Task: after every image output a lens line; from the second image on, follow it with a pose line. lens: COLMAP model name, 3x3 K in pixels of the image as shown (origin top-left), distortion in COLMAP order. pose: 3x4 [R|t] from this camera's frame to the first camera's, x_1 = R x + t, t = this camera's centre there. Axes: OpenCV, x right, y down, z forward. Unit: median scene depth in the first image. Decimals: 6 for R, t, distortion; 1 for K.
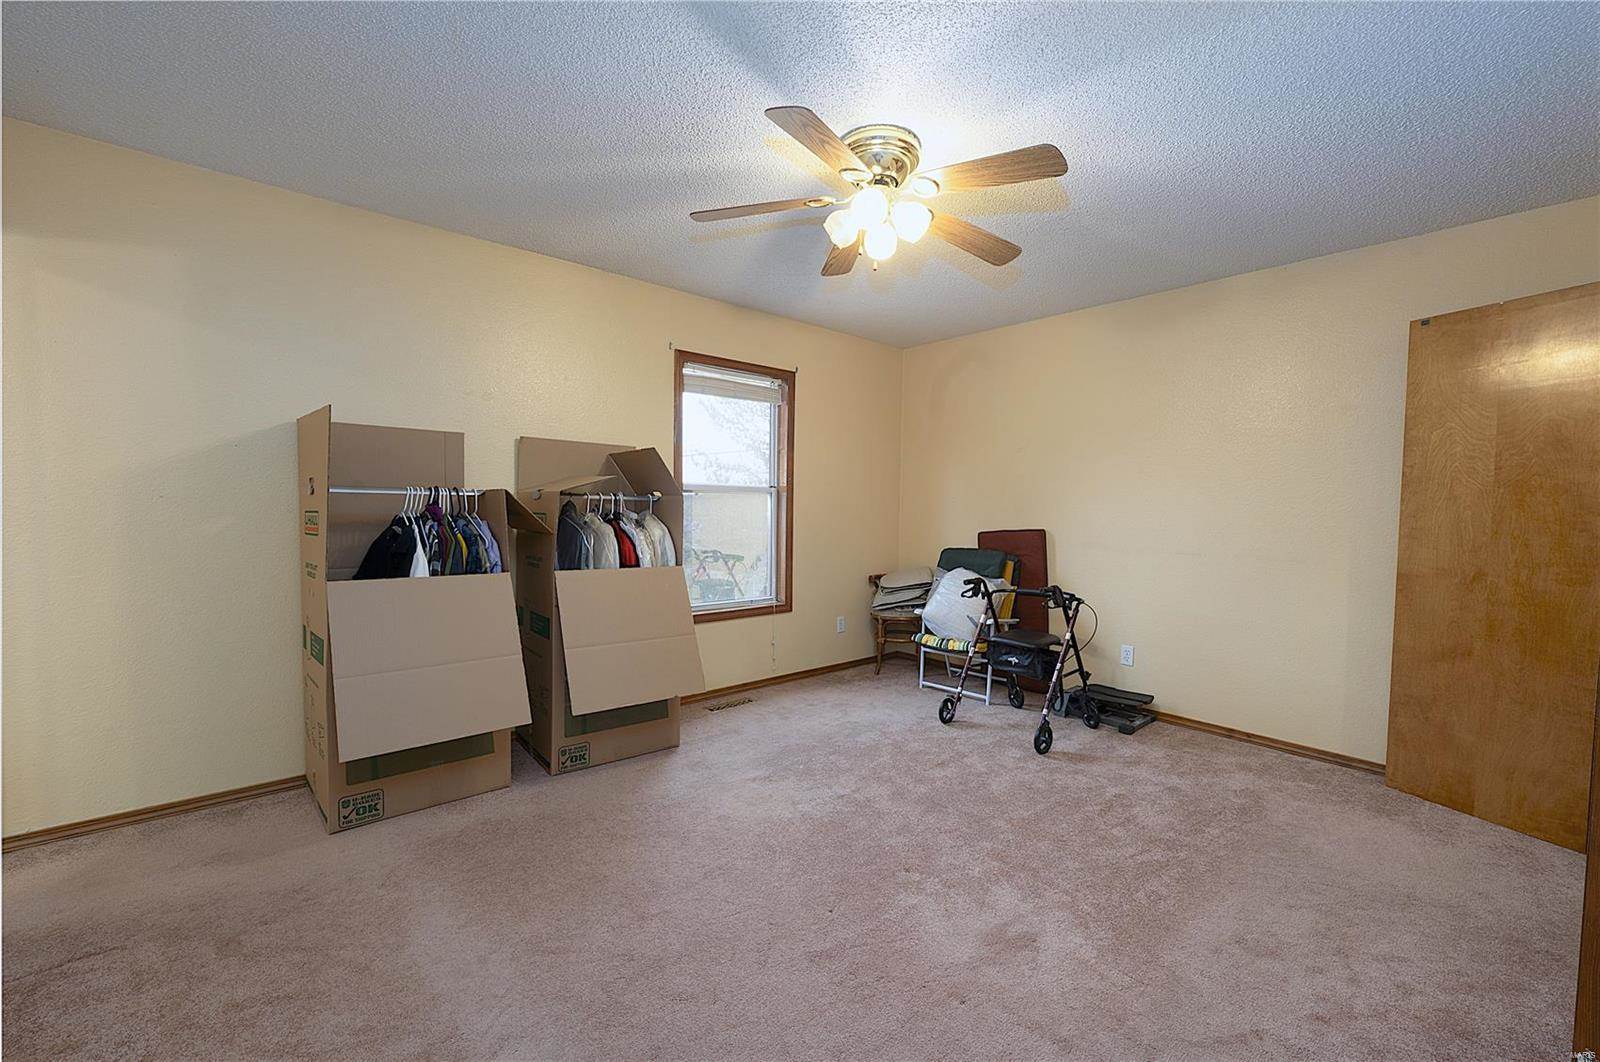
lens RADIAL K [[638.8, 0, 797.4], [0, 638.8, 529.4], [0, 0, 1]] dist [-0.000879, -0.000063]
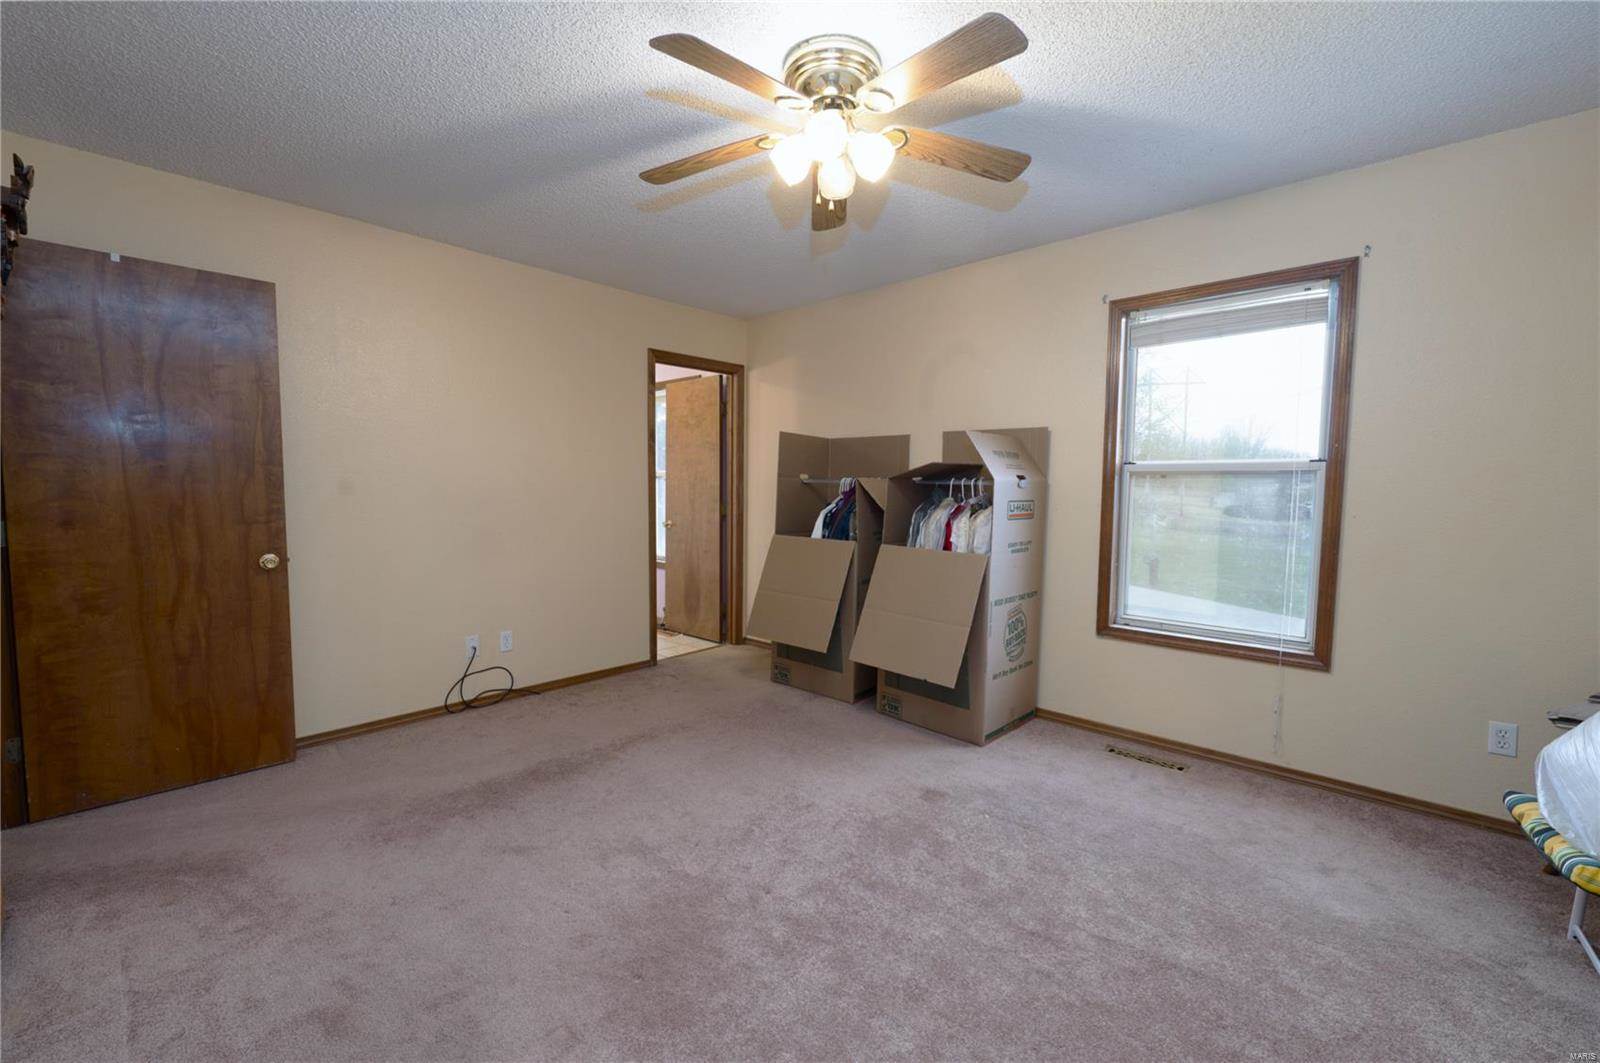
lens RADIAL K [[638.8, 0, 797.4], [0, 638.8, 529.9], [0, 0, 1]] dist [-0.000879, -0.000063]
pose [[0.120788, 0.048842, -0.991476, 0.772330], [-0.045843, 0.997998, 0.043578, -0.007060], [0.991619, 0.040188, 0.122785, 0.669732]]
